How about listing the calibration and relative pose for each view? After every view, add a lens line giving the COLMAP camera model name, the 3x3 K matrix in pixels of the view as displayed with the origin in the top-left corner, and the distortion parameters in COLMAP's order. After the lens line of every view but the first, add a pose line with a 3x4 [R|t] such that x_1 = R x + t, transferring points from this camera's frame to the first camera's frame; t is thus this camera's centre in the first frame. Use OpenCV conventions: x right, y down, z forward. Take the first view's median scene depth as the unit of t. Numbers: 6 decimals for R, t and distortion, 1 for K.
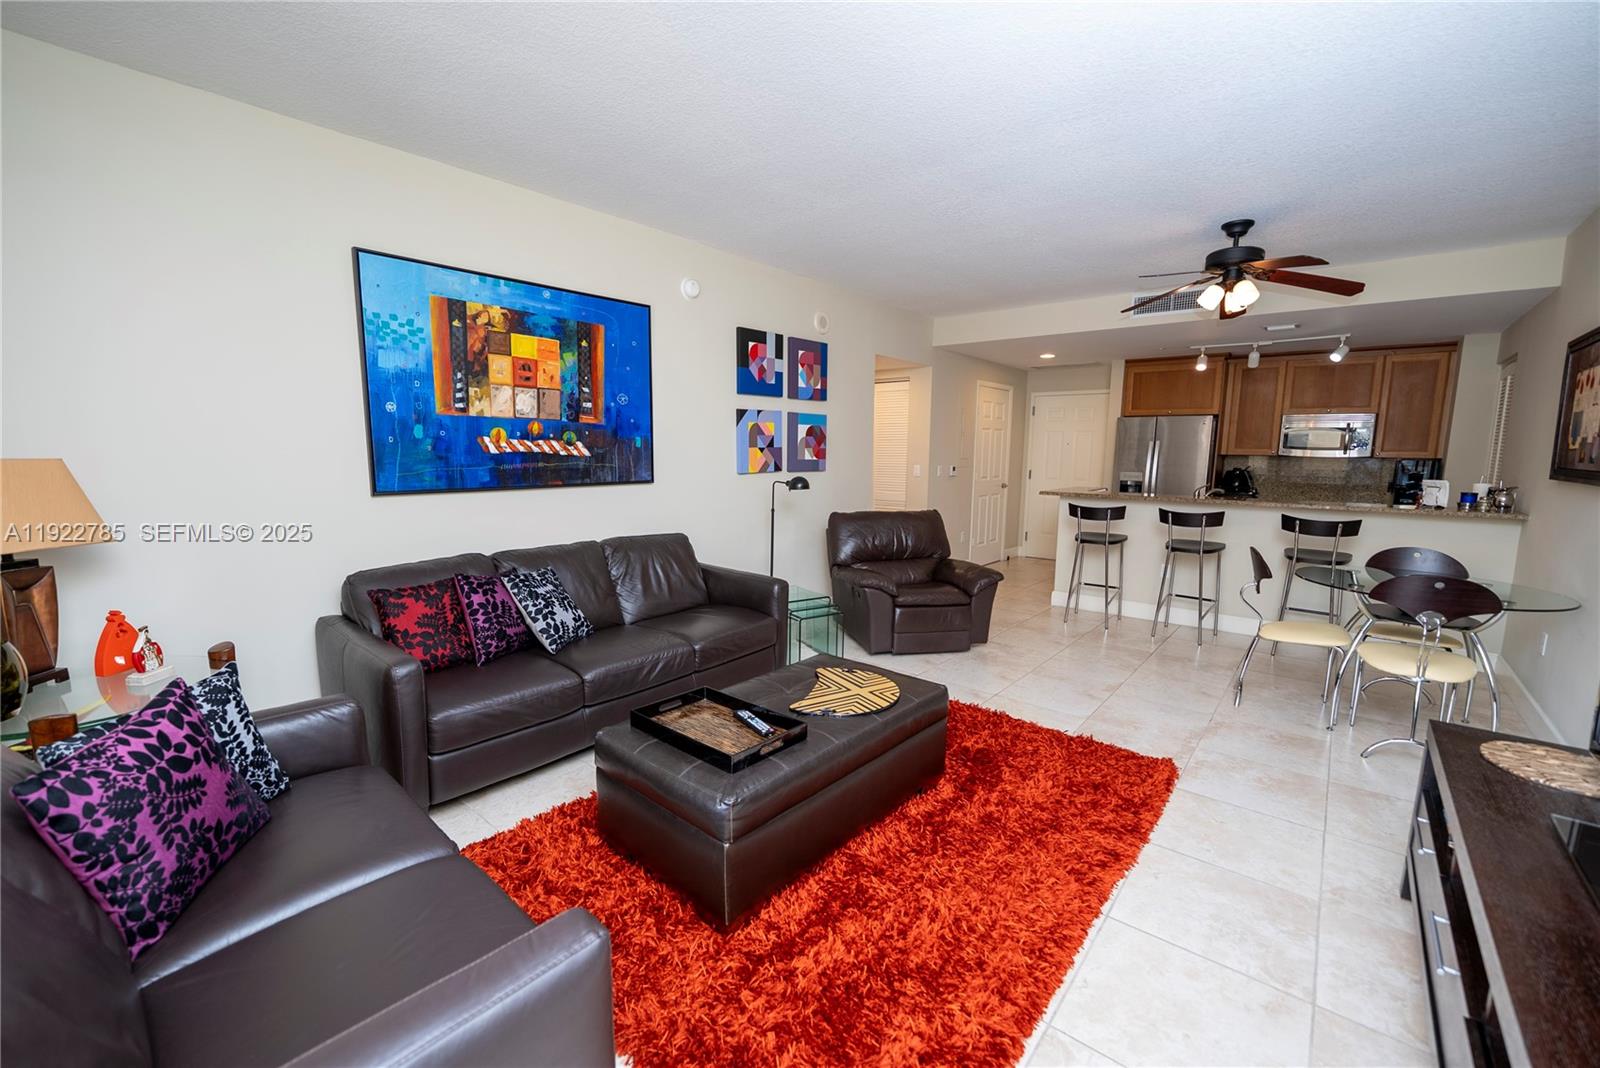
lens RADIAL K [[651.2, 0, 789.4], [0, 651.2, 545.4], [0, 0, 1]] dist [-0.032508, 0.004711]
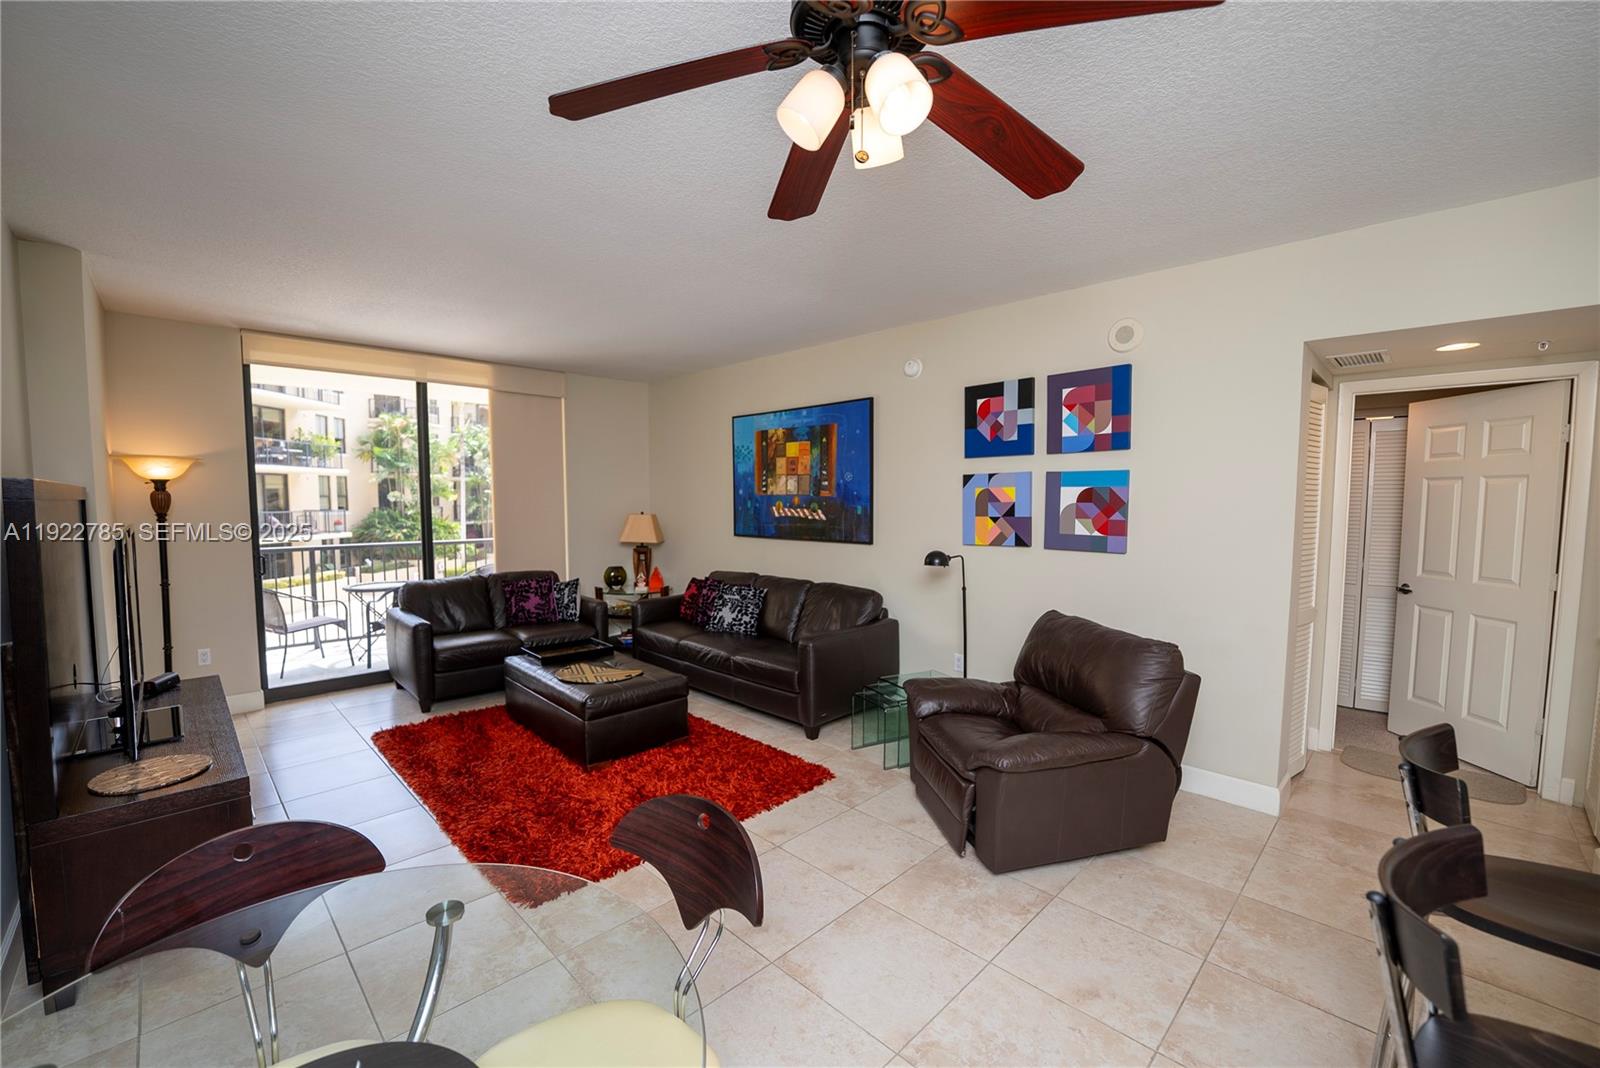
lens RADIAL K [[651.2, 0, 789.4], [0, 651.2, 545.4], [0, 0, 1]] dist [-0.032508, 0.004711]
pose [[-0.083372, 0.066217, -0.994316, 1.258165], [-0.145196, 0.986335, 0.077860, -0.213956], [0.985884, 0.150862, -0.072618, 1.221247]]
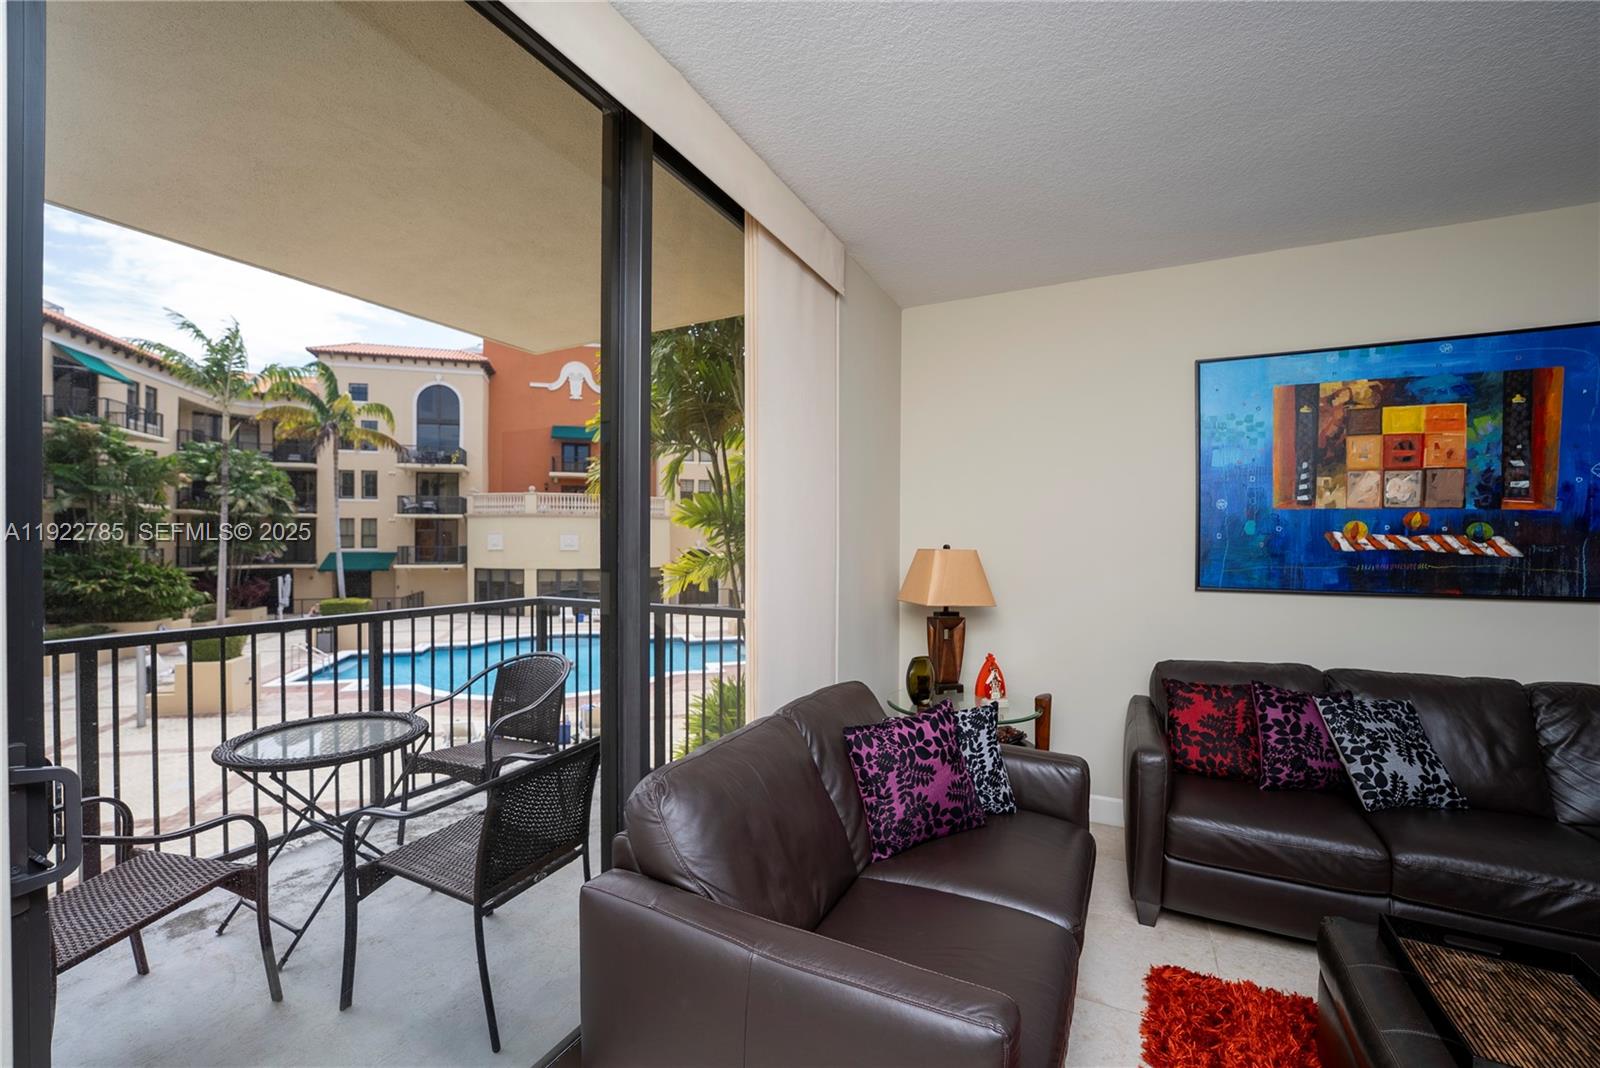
lens RADIAL K [[651.2, 0, 789.4], [0, 651.2, 545.4], [0, 0, 1]] dist [-0.032508, 0.004711]
pose [[0.232778, 0.000070, -0.972530, 0.190164], [-0.144068, 0.988969, -0.034412, -0.017409], [0.961800, 0.148121, 0.230220, 0.113718]]
